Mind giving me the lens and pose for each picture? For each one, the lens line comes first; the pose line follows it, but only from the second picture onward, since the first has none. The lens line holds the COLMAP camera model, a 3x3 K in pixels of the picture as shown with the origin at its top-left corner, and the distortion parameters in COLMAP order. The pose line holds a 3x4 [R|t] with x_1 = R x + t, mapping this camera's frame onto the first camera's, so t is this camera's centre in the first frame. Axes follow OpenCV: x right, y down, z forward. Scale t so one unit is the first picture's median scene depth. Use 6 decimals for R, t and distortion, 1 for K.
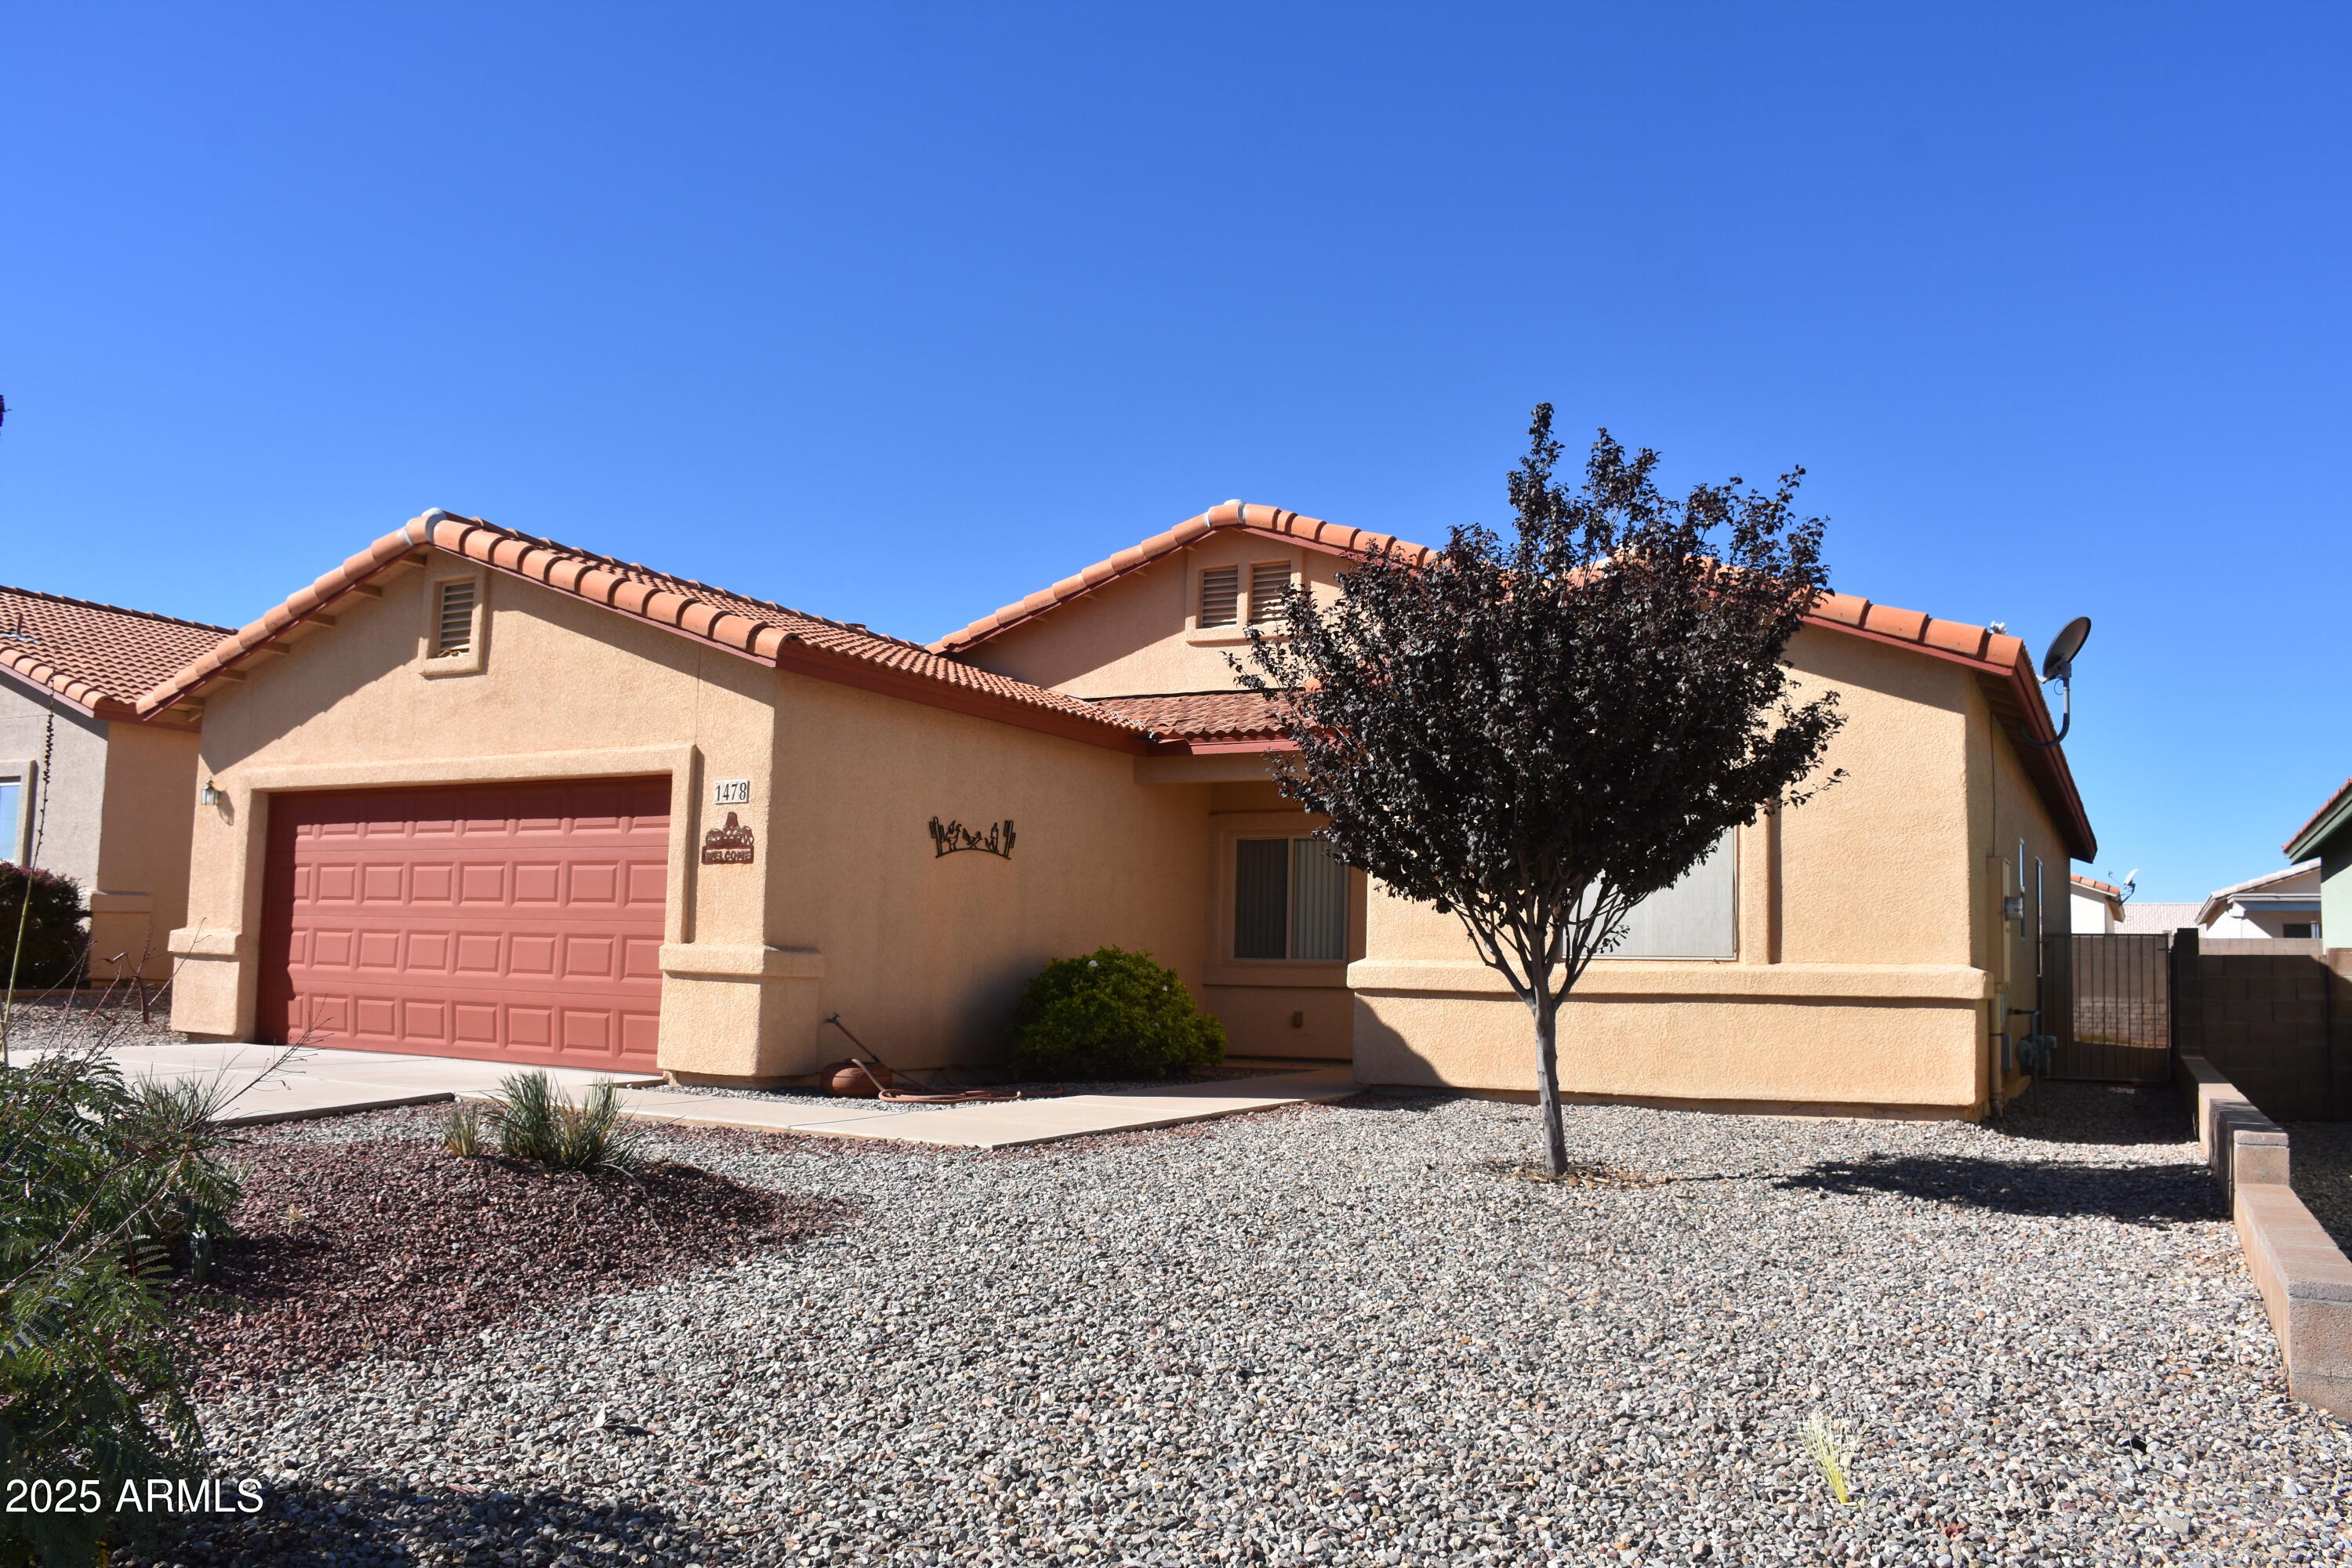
lens RADIAL K [[1836.4, 0, 1176.0], [0, 1836.4, 784.0], [0, 0, 1]] dist [-0.147754, 0.083207]
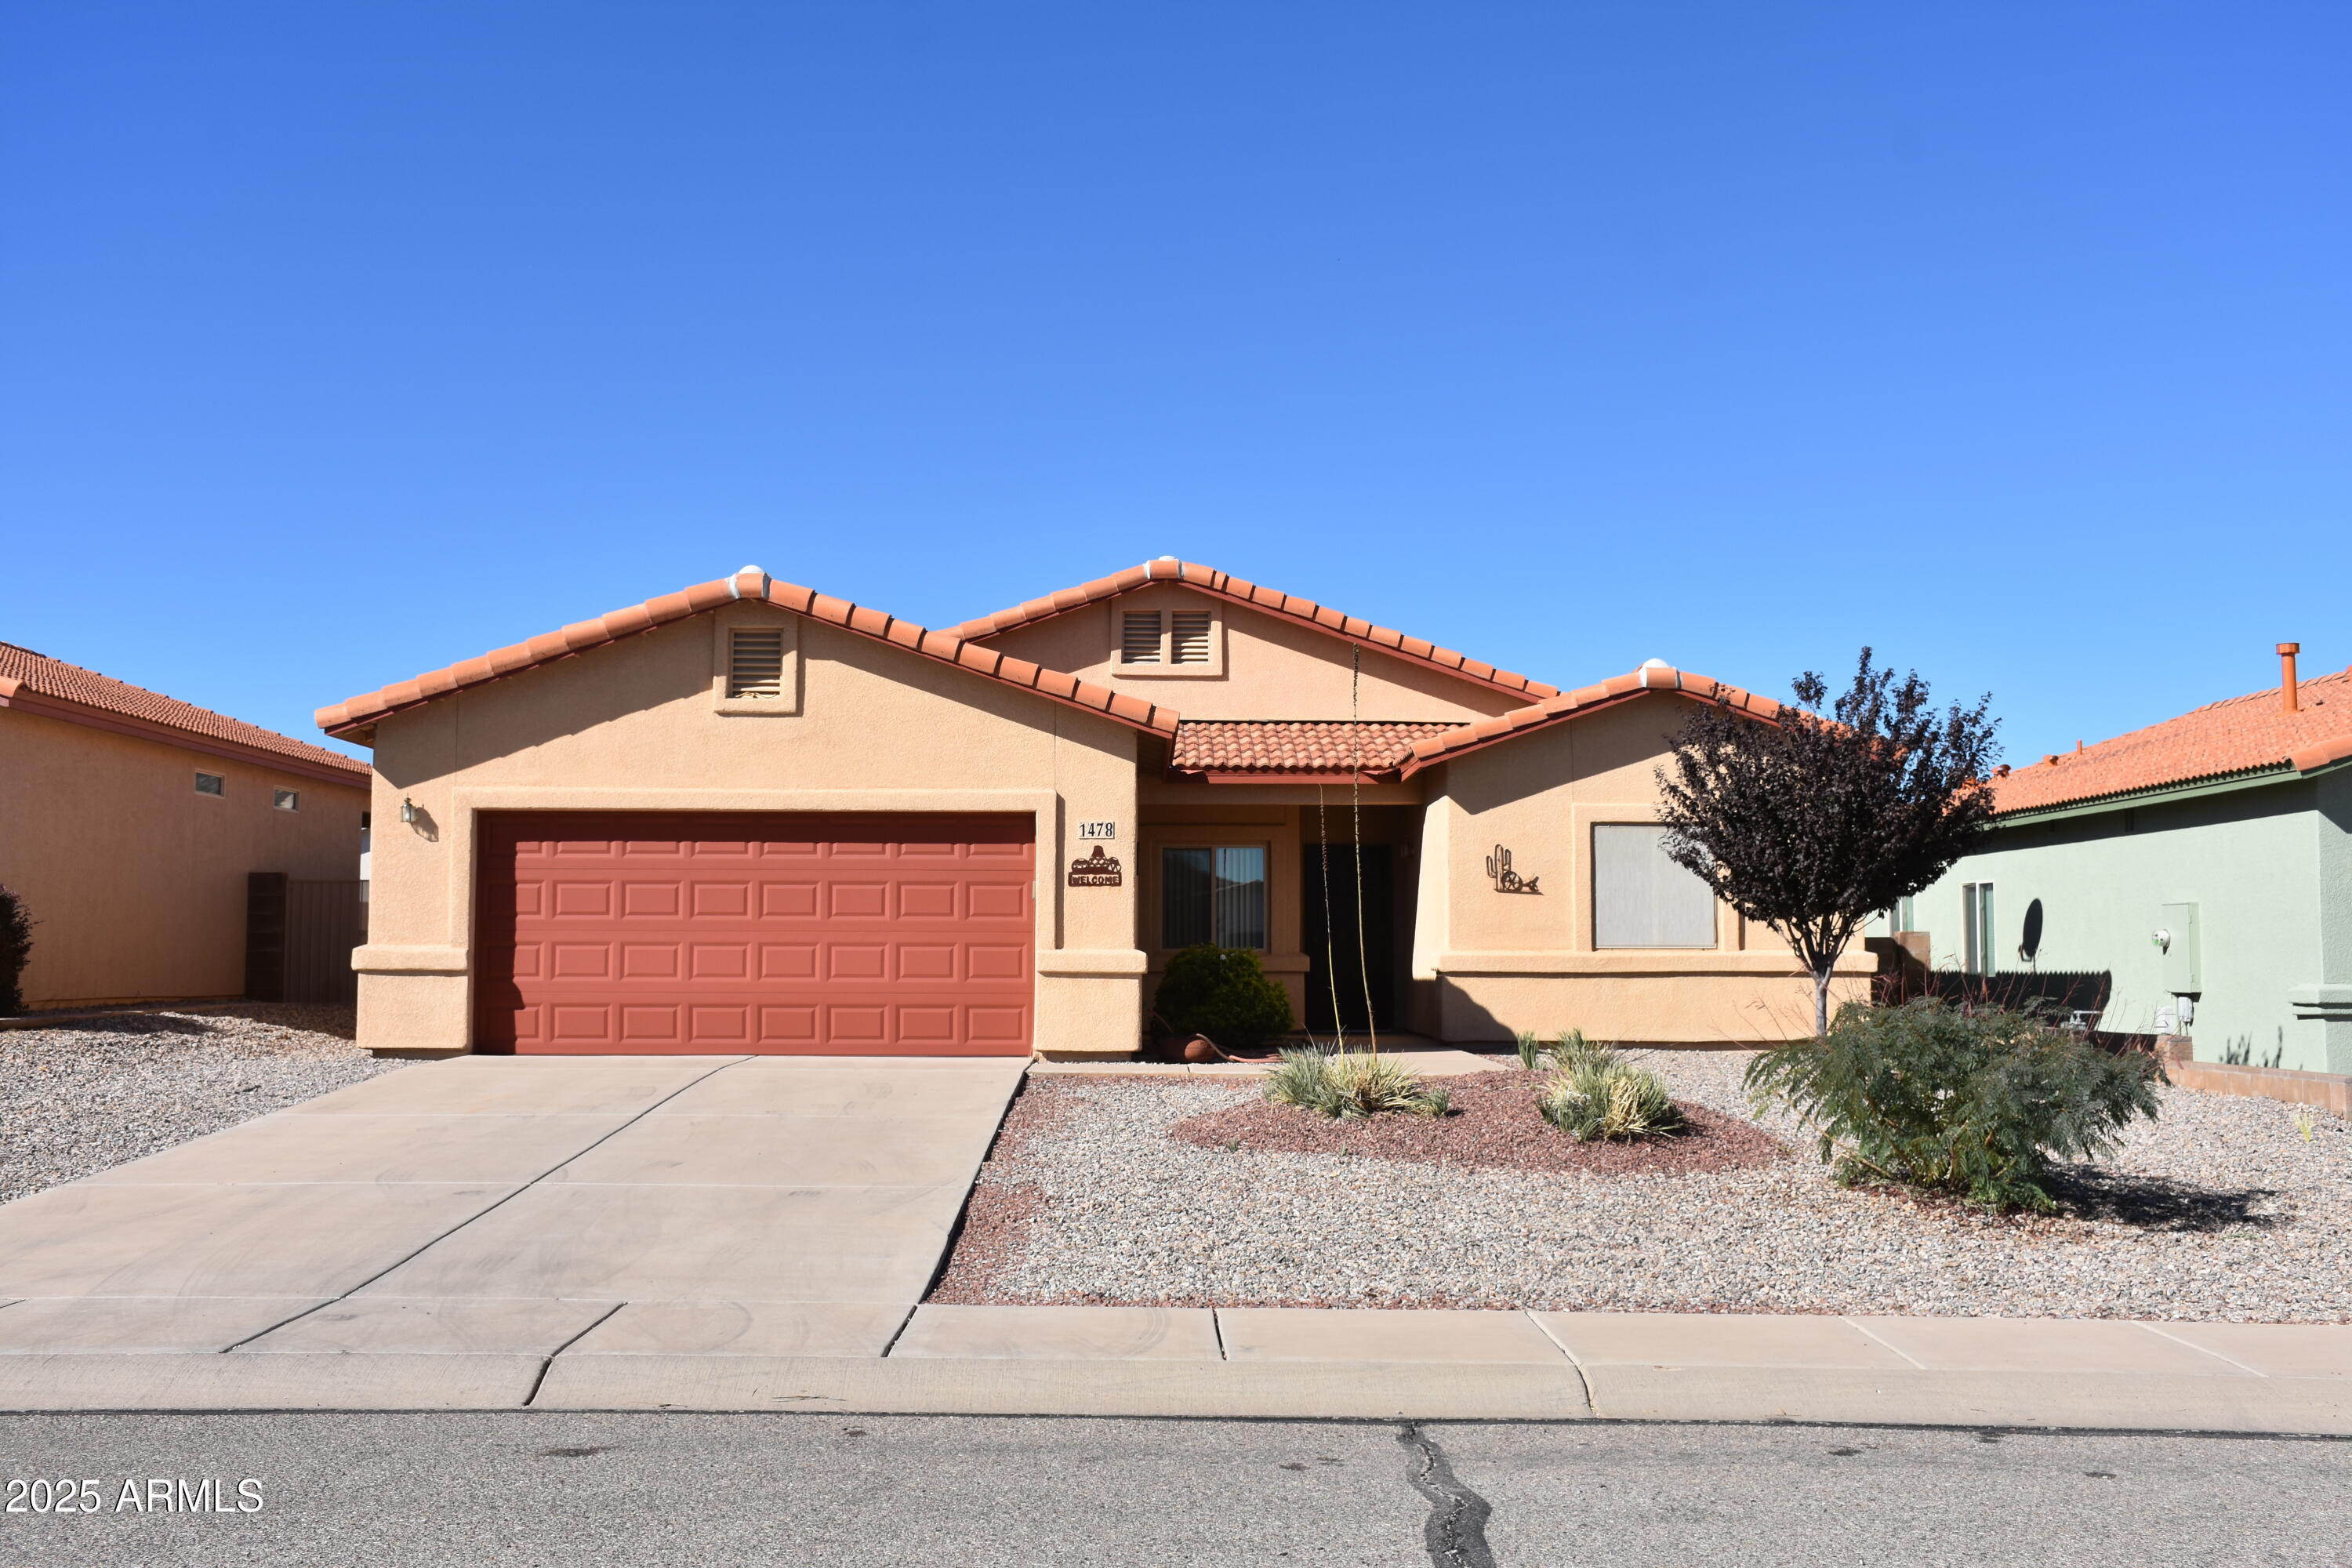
lens RADIAL K [[2426.9, 0, 1176.0], [0, 2426.9, 784.0], [0, 0, 1]] dist [-0.007146, 0.016162]
pose [[0.871573, 0.015861, 0.490010, -0.926705], [-0.033415, 0.999074, 0.027096, -0.067860], [-0.489126, -0.039990, 0.871296, -0.454864]]
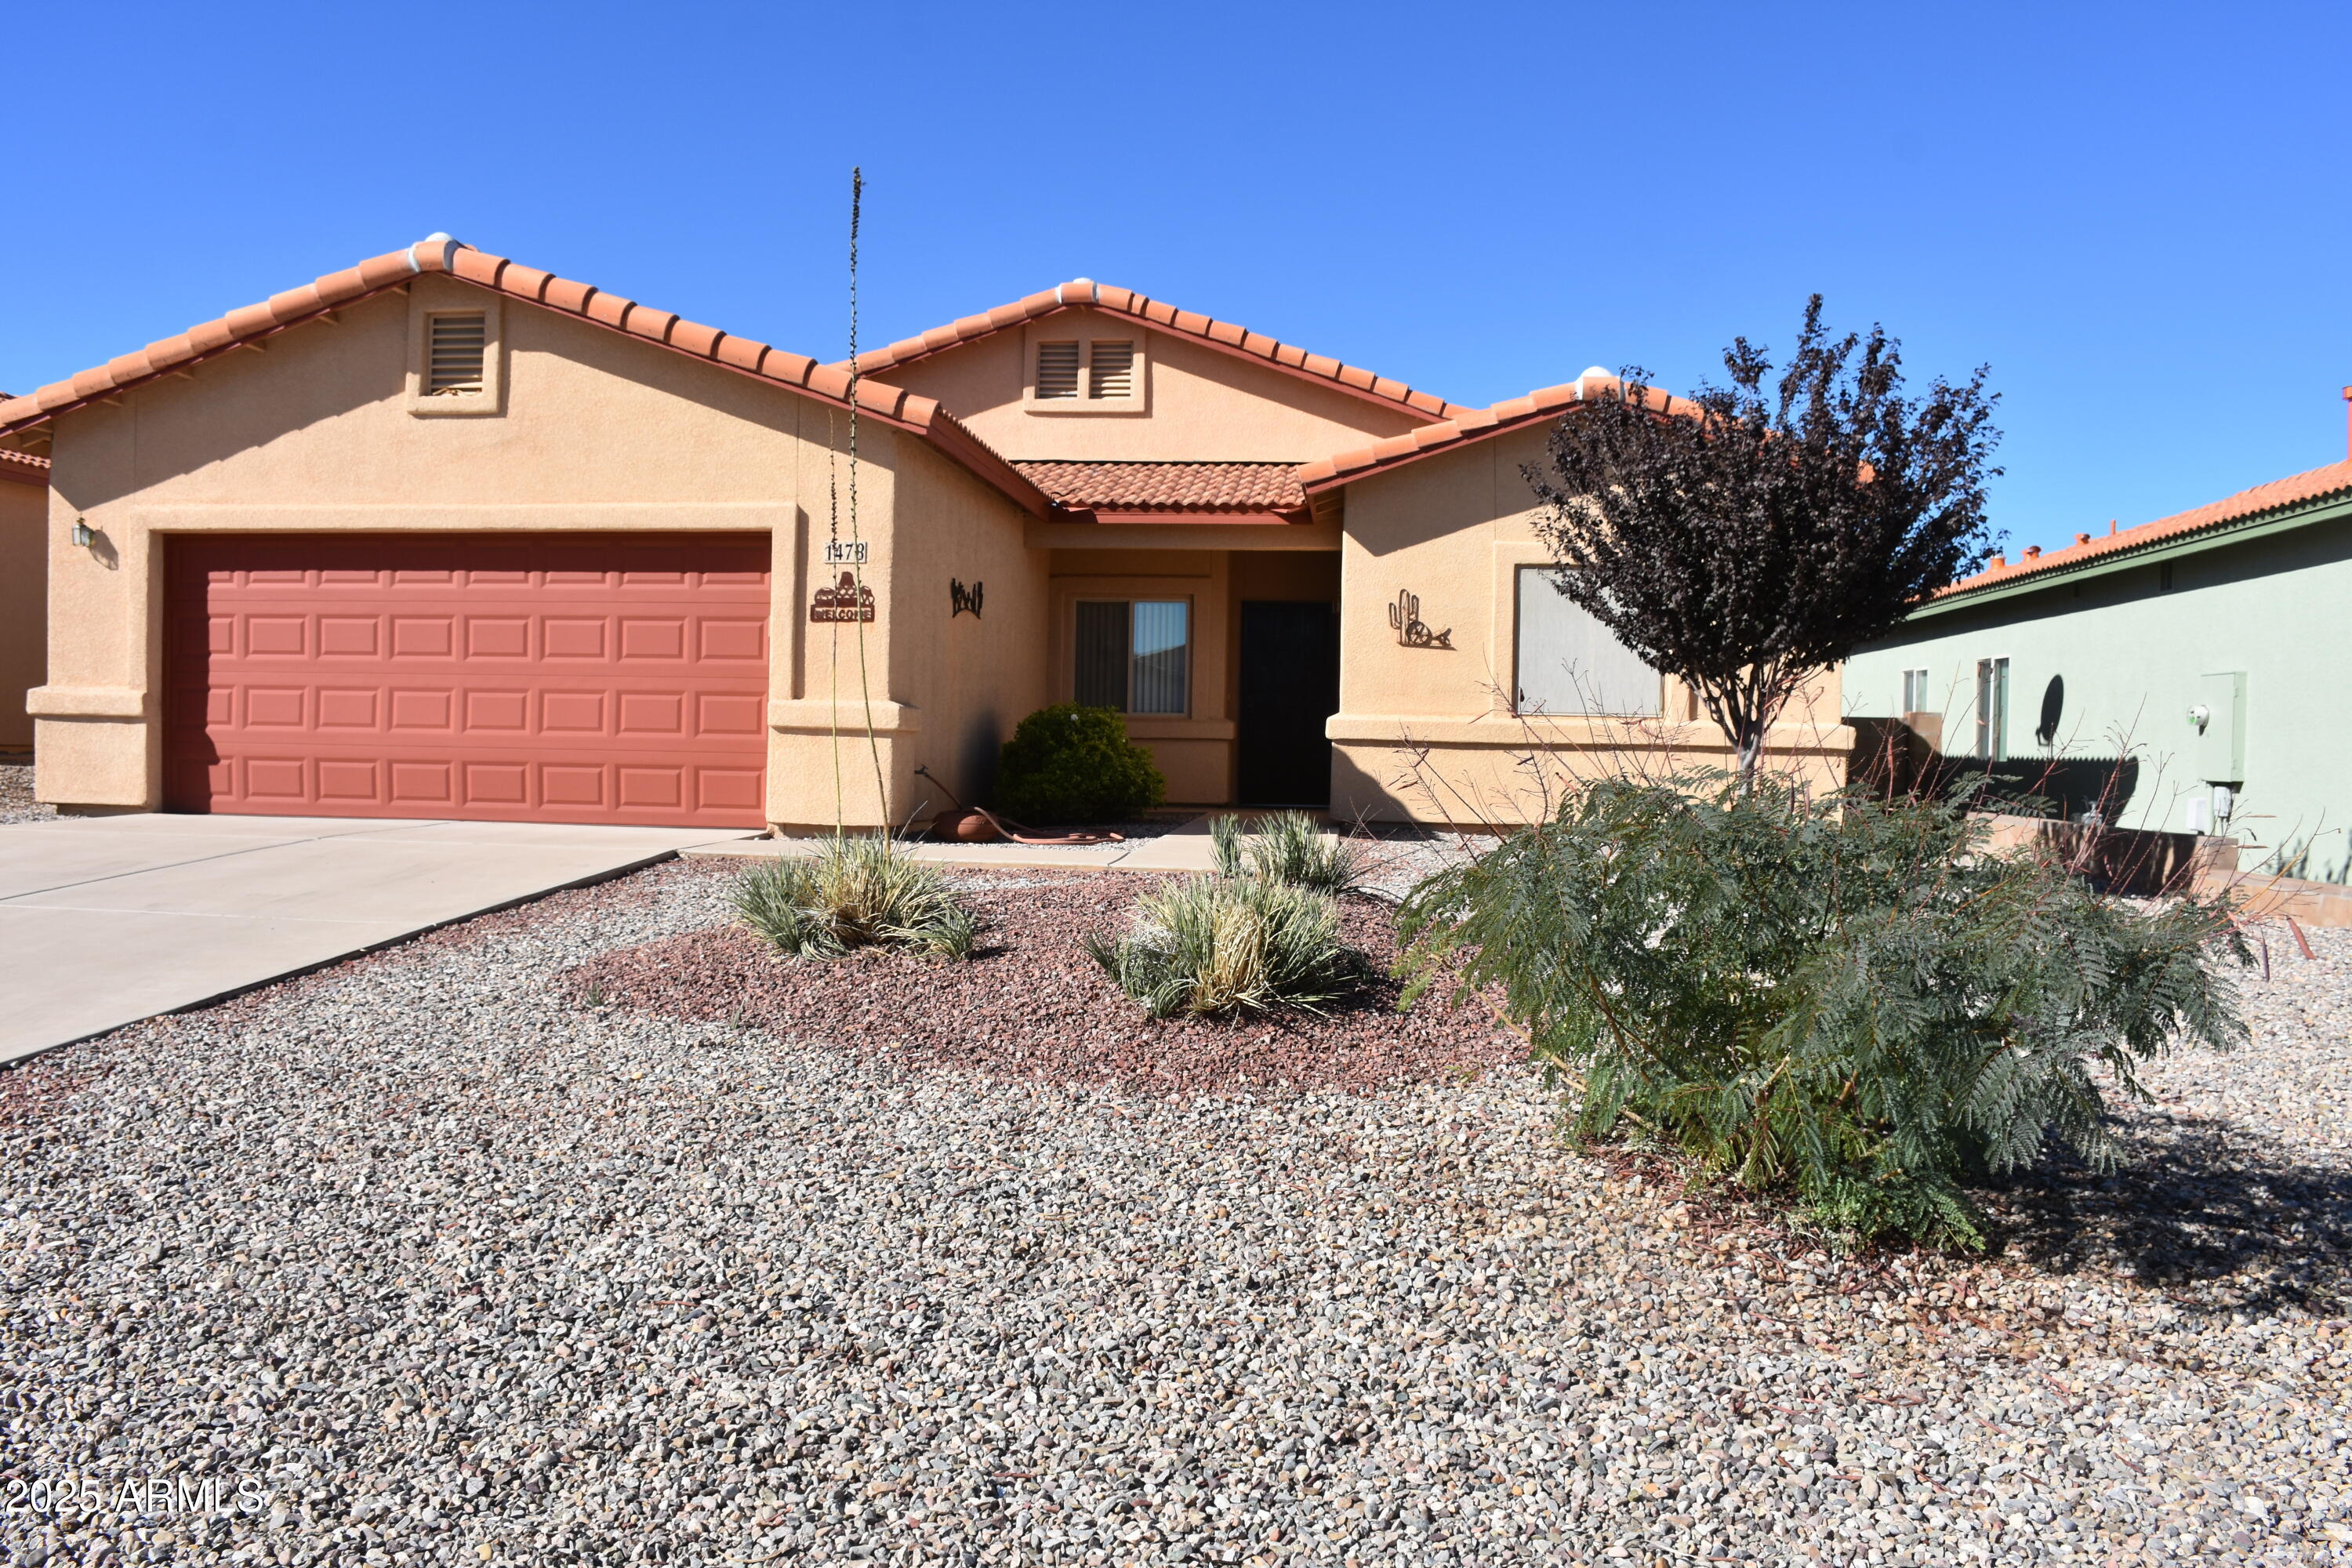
lens RADIAL K [[1884.9, 0, 1176.0], [0, 1884.9, 784.0], [0, 0, 1]] dist [-0.145893, 0.111453]
pose [[0.922681, -0.012481, 0.385362, -0.433284], [-0.038932, 0.991352, 0.125324, -0.005045], [-0.383594, -0.130637, 0.914215, -0.048097]]
